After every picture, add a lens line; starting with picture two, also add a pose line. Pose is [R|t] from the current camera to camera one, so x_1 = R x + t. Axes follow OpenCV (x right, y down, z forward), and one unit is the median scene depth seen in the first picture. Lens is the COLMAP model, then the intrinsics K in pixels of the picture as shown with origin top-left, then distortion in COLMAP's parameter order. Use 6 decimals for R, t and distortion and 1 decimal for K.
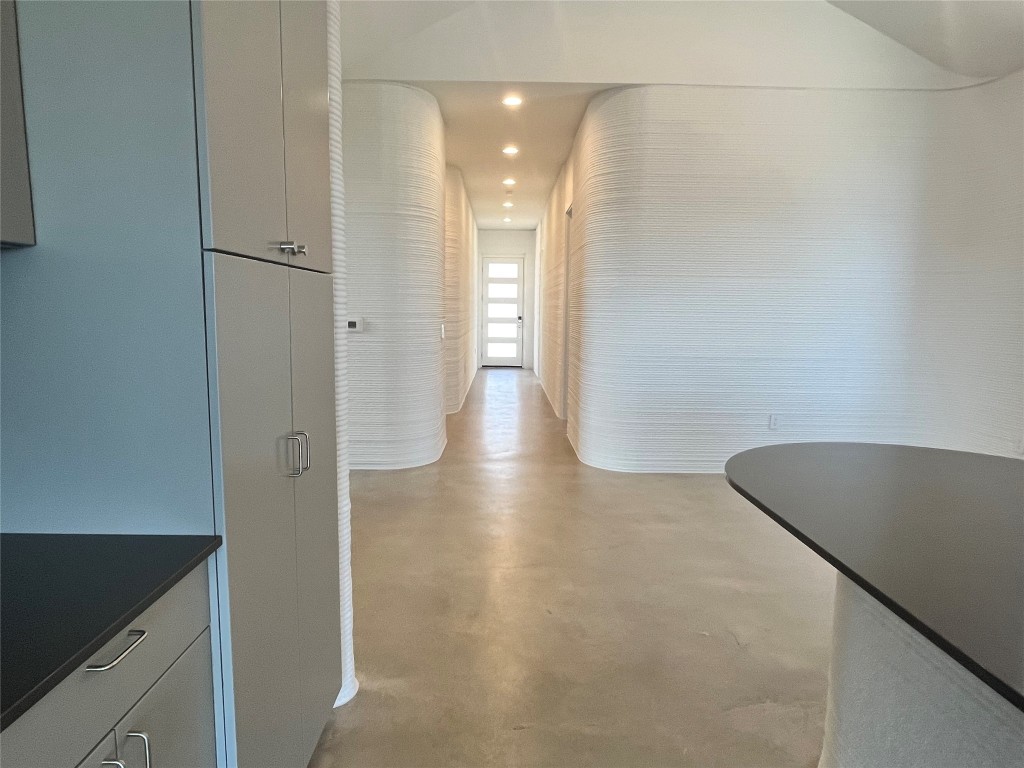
lens RADIAL K [[631.1, 0, 508.1], [0, 631.1, 388.7], [0, 0, 1]] dist [0.000144, 0.000114]
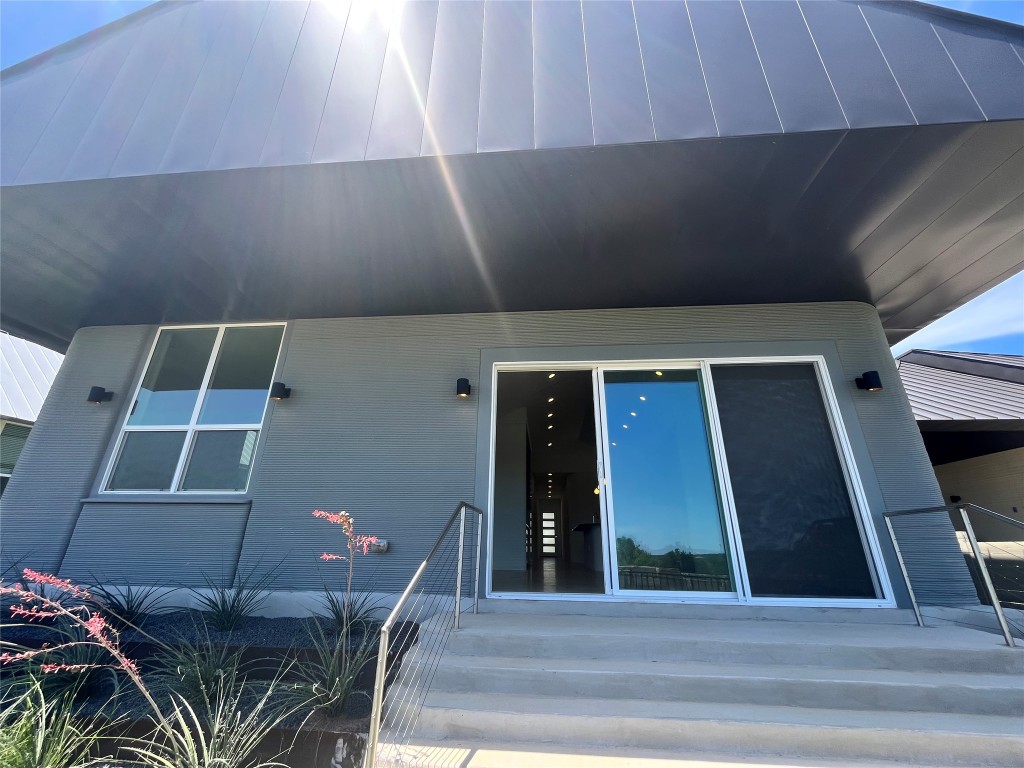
lens RADIAL K [[418.7, 0, 513.8], [0, 418.7, 382.3], [0, 0, 1]] dist [-0.001406, 0.000239]
pose [[0.996436, -0.028366, -0.079436, 0.002504], [-0.013706, 0.874790, -0.484309, 0.233420], [0.083227, 0.483672, 0.871283, -1.076692]]
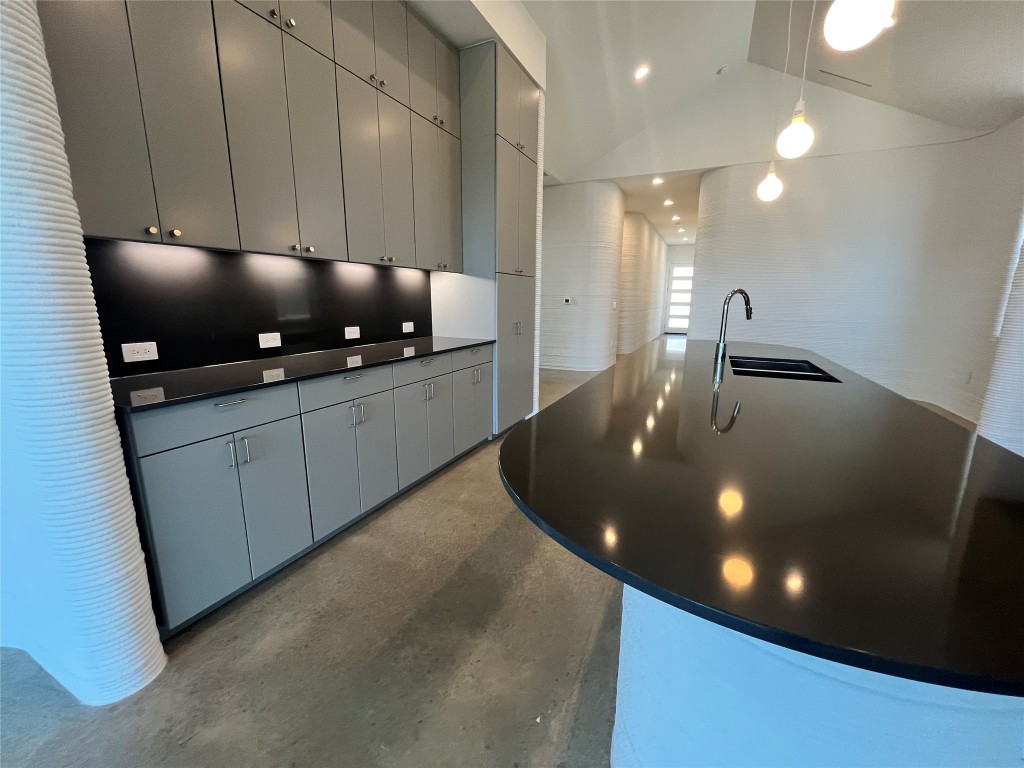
lens RADIAL K [[418.7, 0, 508.7], [0, 418.7, 383.5], [0, 0, 1]] dist [-0.001406, 0.000239]
pose [[0.897202, 0.084244, -0.433510, 0.110171], [-0.053171, 0.995102, 0.083334, 0.035647], [0.438408, -0.051717, 0.897287, -0.191736]]
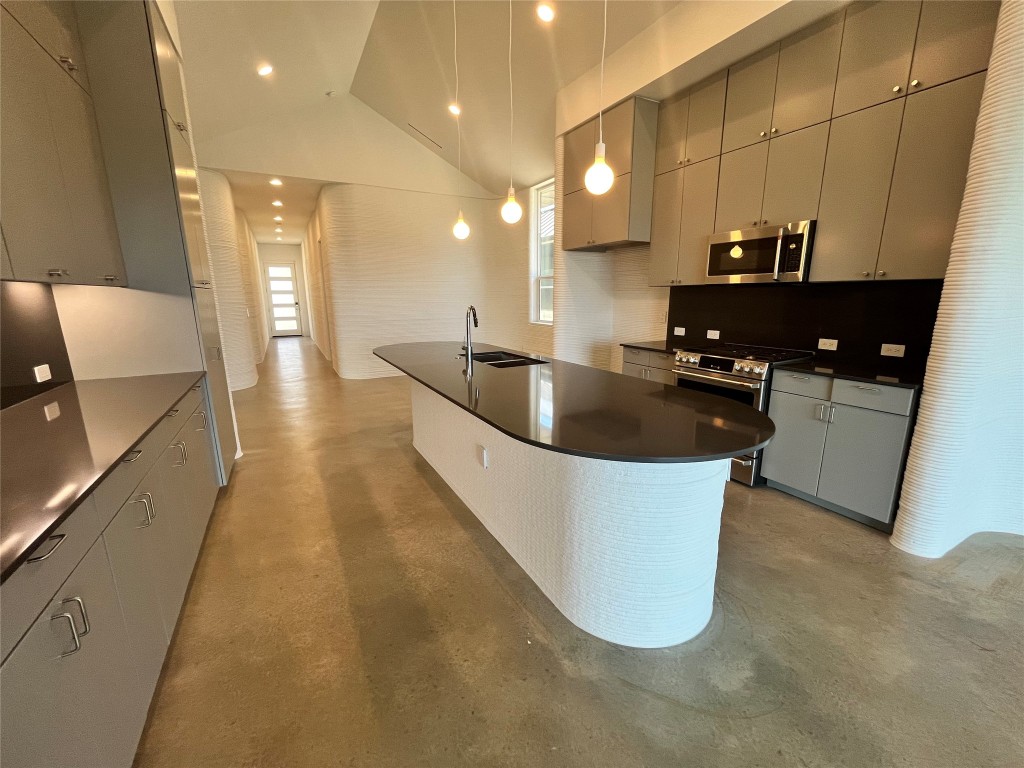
lens RADIAL K [[418.7, 0, 511.3], [0, 418.7, 383.1], [0, 0, 1]] dist [-0.001406, 0.000239]
pose [[0.884588, -0.115123, 0.451941, -0.002568], [0.077065, 0.991815, 0.101804, 0.024299], [-0.459961, -0.055226, 0.886220, -0.222167]]
